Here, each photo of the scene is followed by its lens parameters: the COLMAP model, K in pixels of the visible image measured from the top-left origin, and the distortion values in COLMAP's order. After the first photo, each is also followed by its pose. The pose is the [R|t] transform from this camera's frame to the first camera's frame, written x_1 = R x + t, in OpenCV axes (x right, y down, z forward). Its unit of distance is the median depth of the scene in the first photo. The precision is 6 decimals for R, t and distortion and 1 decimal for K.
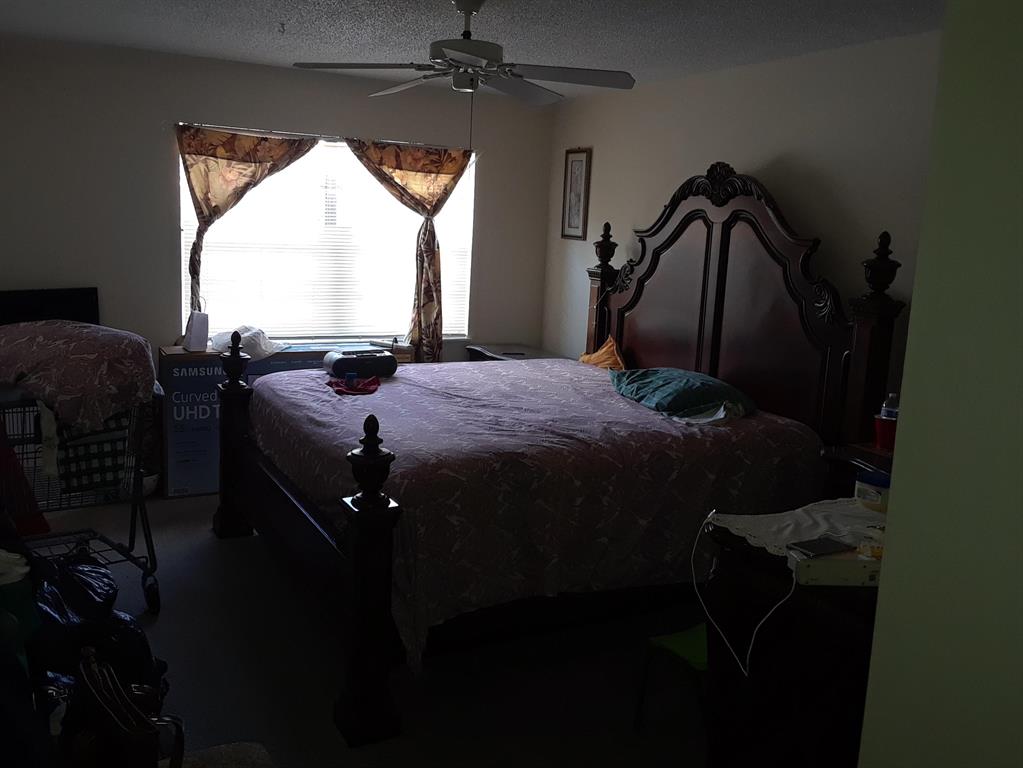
lens RADIAL K [[891.7, 0, 490.5], [0, 891.7, 363.8], [0, 0, 1]] dist [0.113267, -0.197508]
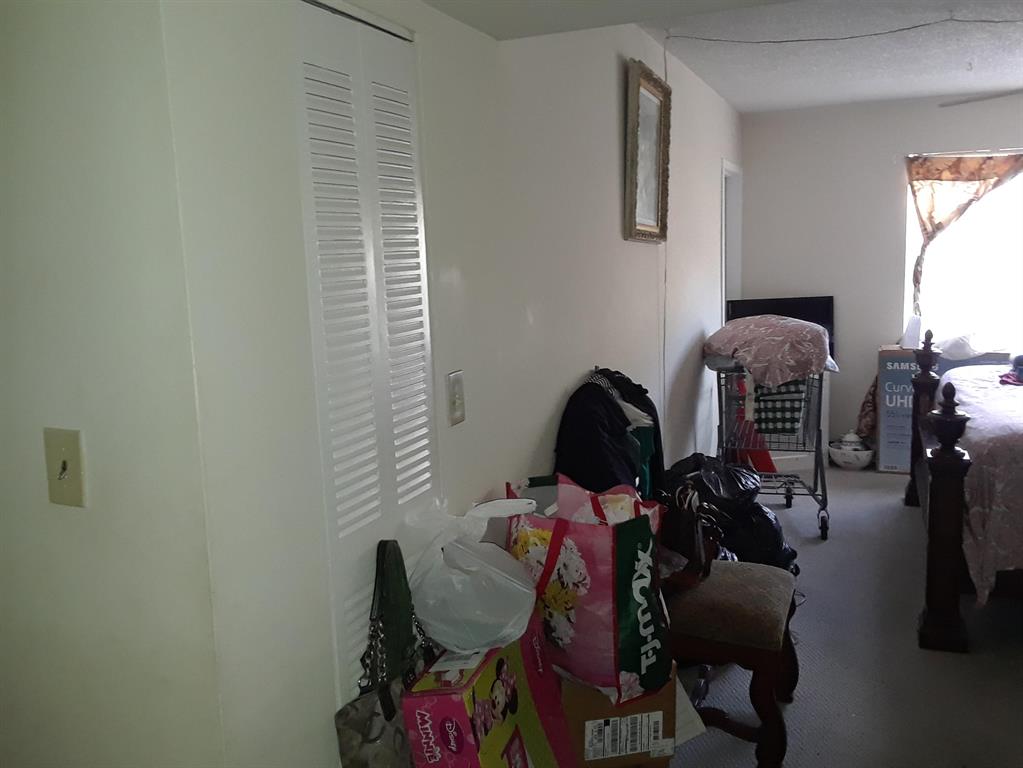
lens RADIAL K [[891.7, 0, 490.5], [0, 891.7, 363.8], [0, 0, 1]] dist [0.113267, -0.197508]
pose [[0.627758, 0.039709, -0.777395, 0.237169], [-0.062913, 0.998019, 0.000176, 0.038159], [0.775862, 0.048798, 0.629013, -0.149769]]
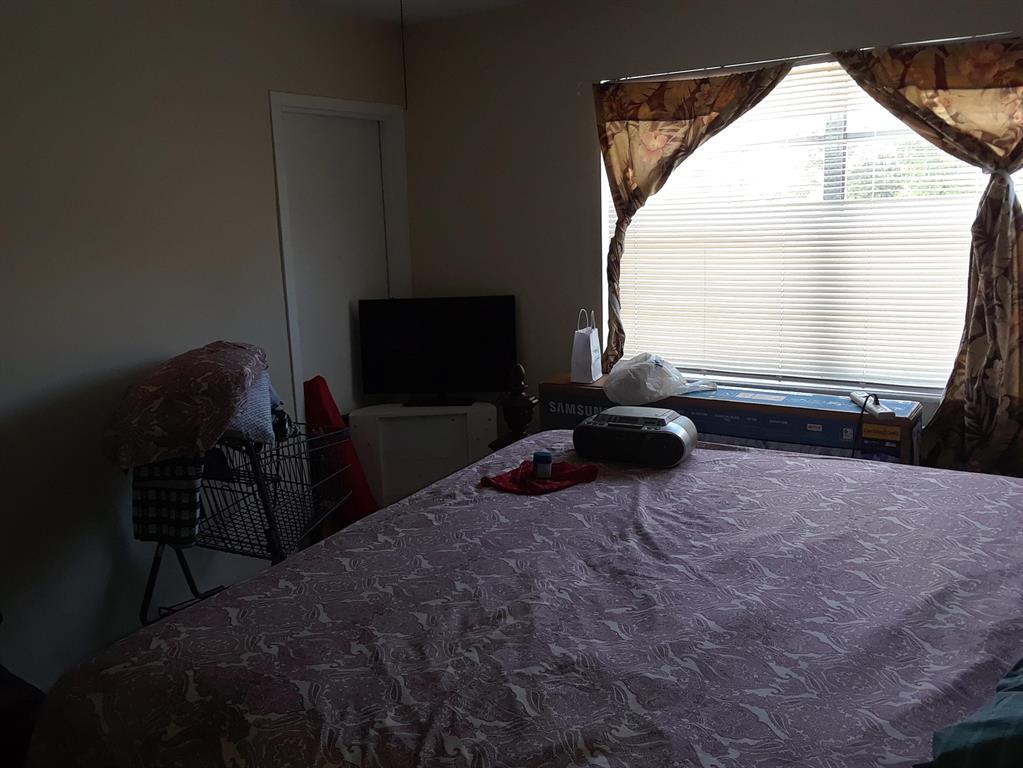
lens RADIAL K [[891.7, 0, 490.5], [0, 891.7, 363.8], [0, 0, 1]] dist [0.113267, -0.197508]
pose [[0.491873, 0.095290, -0.865437, 0.283317], [-0.079294, 0.994765, 0.064462, -0.070631], [0.867049, 0.036917, 0.496854, 0.543903]]
